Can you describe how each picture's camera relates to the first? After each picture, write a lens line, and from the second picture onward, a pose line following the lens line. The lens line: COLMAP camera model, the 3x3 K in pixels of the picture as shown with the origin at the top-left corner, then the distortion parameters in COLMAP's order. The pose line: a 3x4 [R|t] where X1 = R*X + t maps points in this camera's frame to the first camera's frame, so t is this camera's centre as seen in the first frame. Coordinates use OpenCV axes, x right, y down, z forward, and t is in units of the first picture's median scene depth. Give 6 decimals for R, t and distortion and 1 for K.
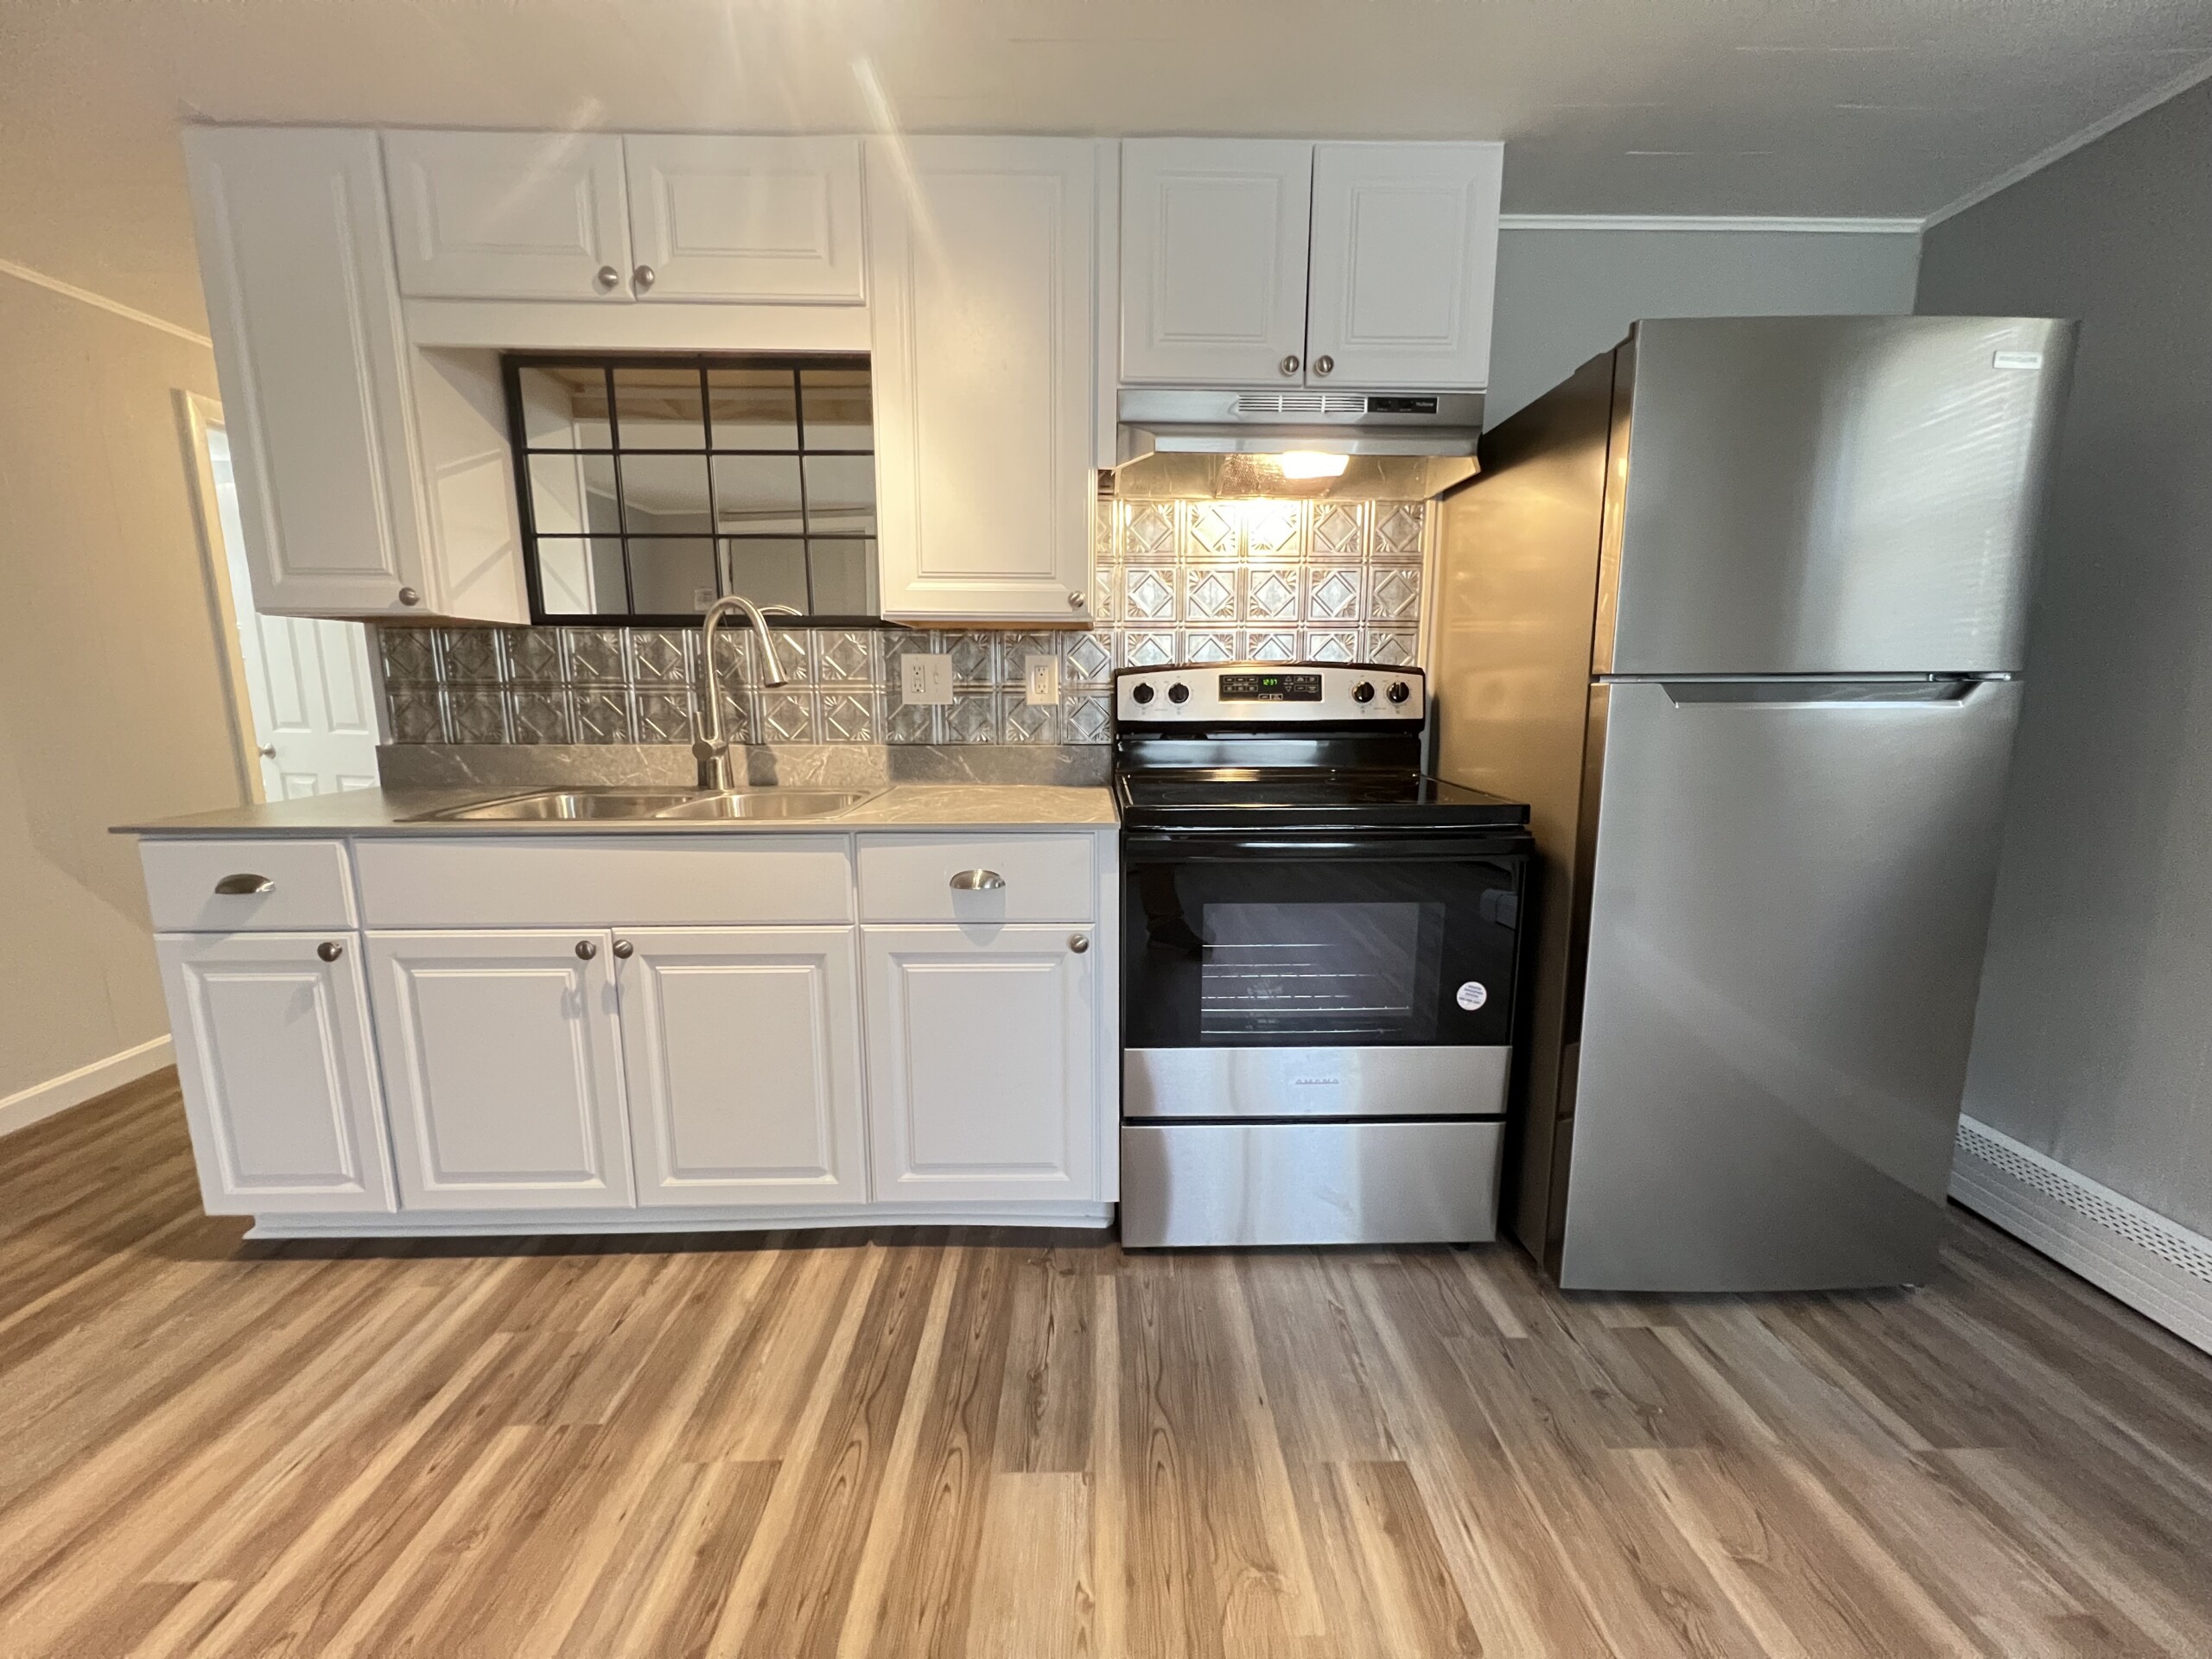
lens RADIAL K [[878.5, 0, 1106.0], [0, 878.5, 829.5], [0, 0, 1]] dist [-0.000672, -0.000025]
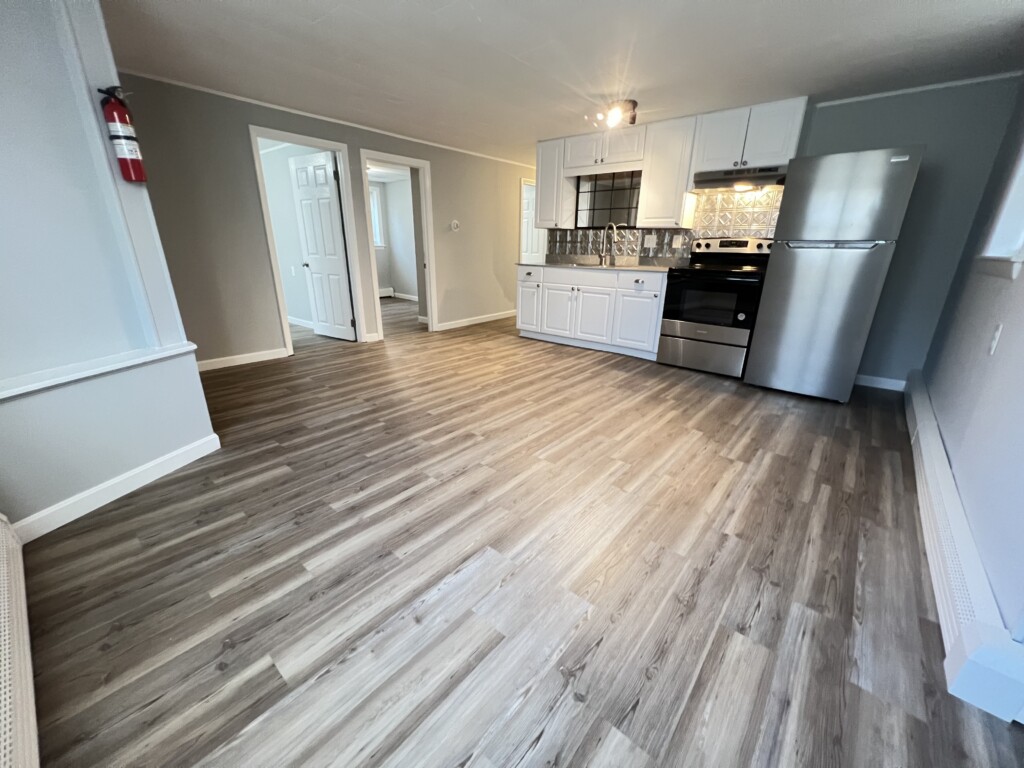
lens RADIAL K [[406.7, 0, 512.0], [0, 406.7, 384.0], [0, 0, 1]] dist [-0.000672, -0.000025]
pose [[0.750228, 0.225886, -0.621397, 0.719812], [-0.123451, 0.971159, 0.203984, 0.195448], [0.649552, -0.076322, 0.756477, -1.055059]]
